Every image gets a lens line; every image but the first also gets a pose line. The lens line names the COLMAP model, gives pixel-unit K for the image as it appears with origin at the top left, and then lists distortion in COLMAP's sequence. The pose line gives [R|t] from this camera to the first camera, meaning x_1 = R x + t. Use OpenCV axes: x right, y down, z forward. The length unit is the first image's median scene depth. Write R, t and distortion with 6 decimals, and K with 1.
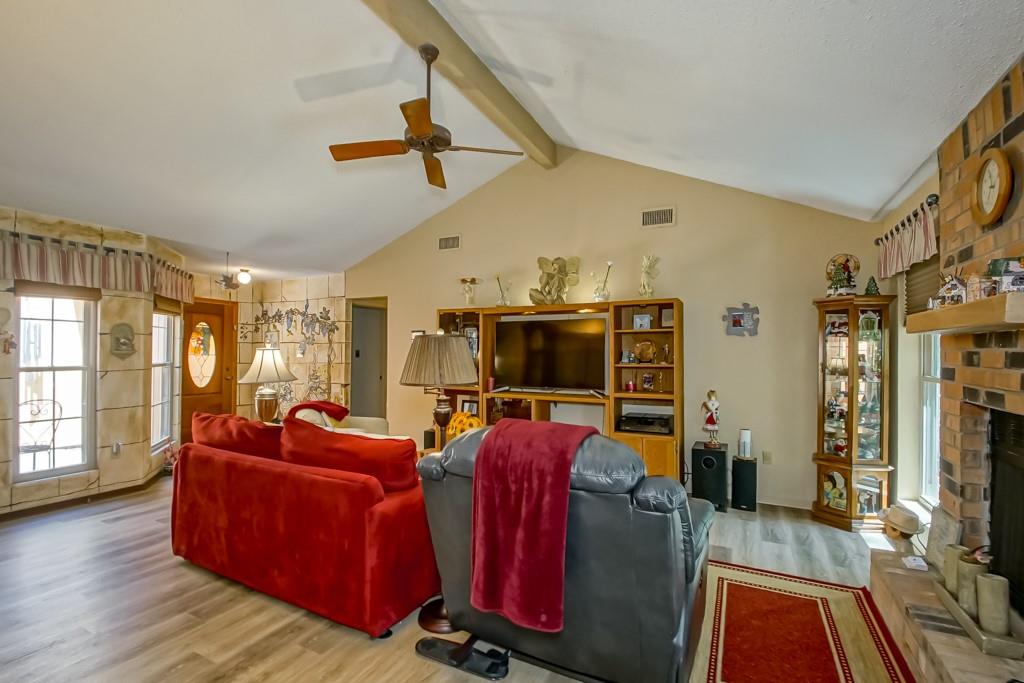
lens RADIAL K [[468.0, 0, 487.5], [0, 468.0, 347.3], [0, 0, 1]] dist [0.002307, -0.013110]
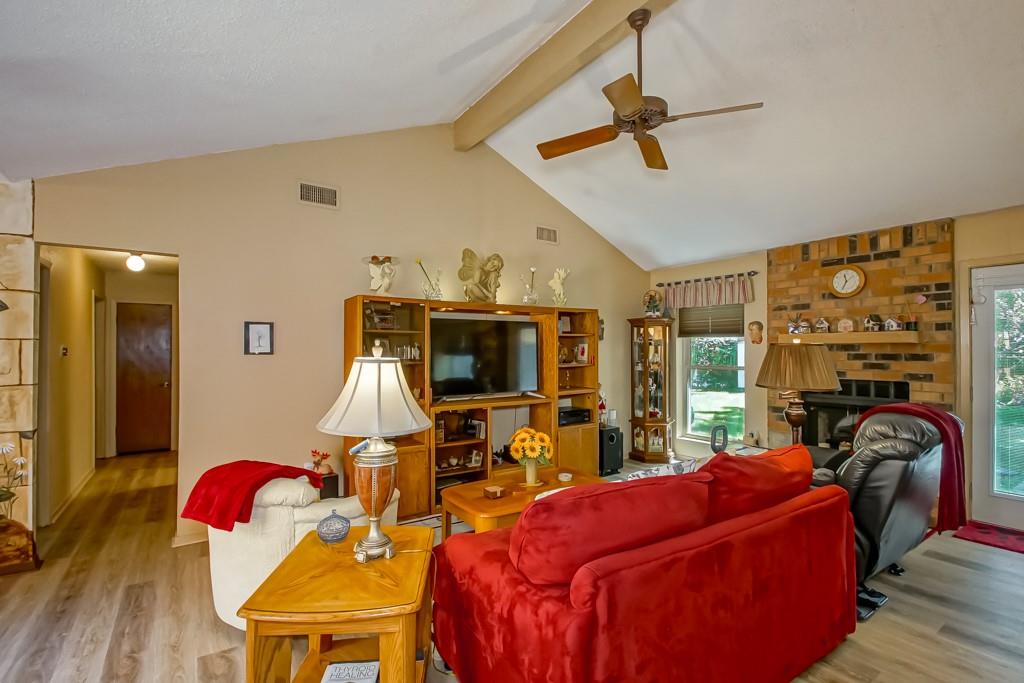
lens RADIAL K [[466.5, 0, 512.9], [0, 466.5, 346.4], [0, 0, 1]] dist [-0.004293, -0.000553]
pose [[0.466870, 0.000269, 0.884326, -0.862250], [-0.004520, 0.999988, 0.002082, -0.010770], [-0.884314, -0.004969, 0.466866, 0.689578]]
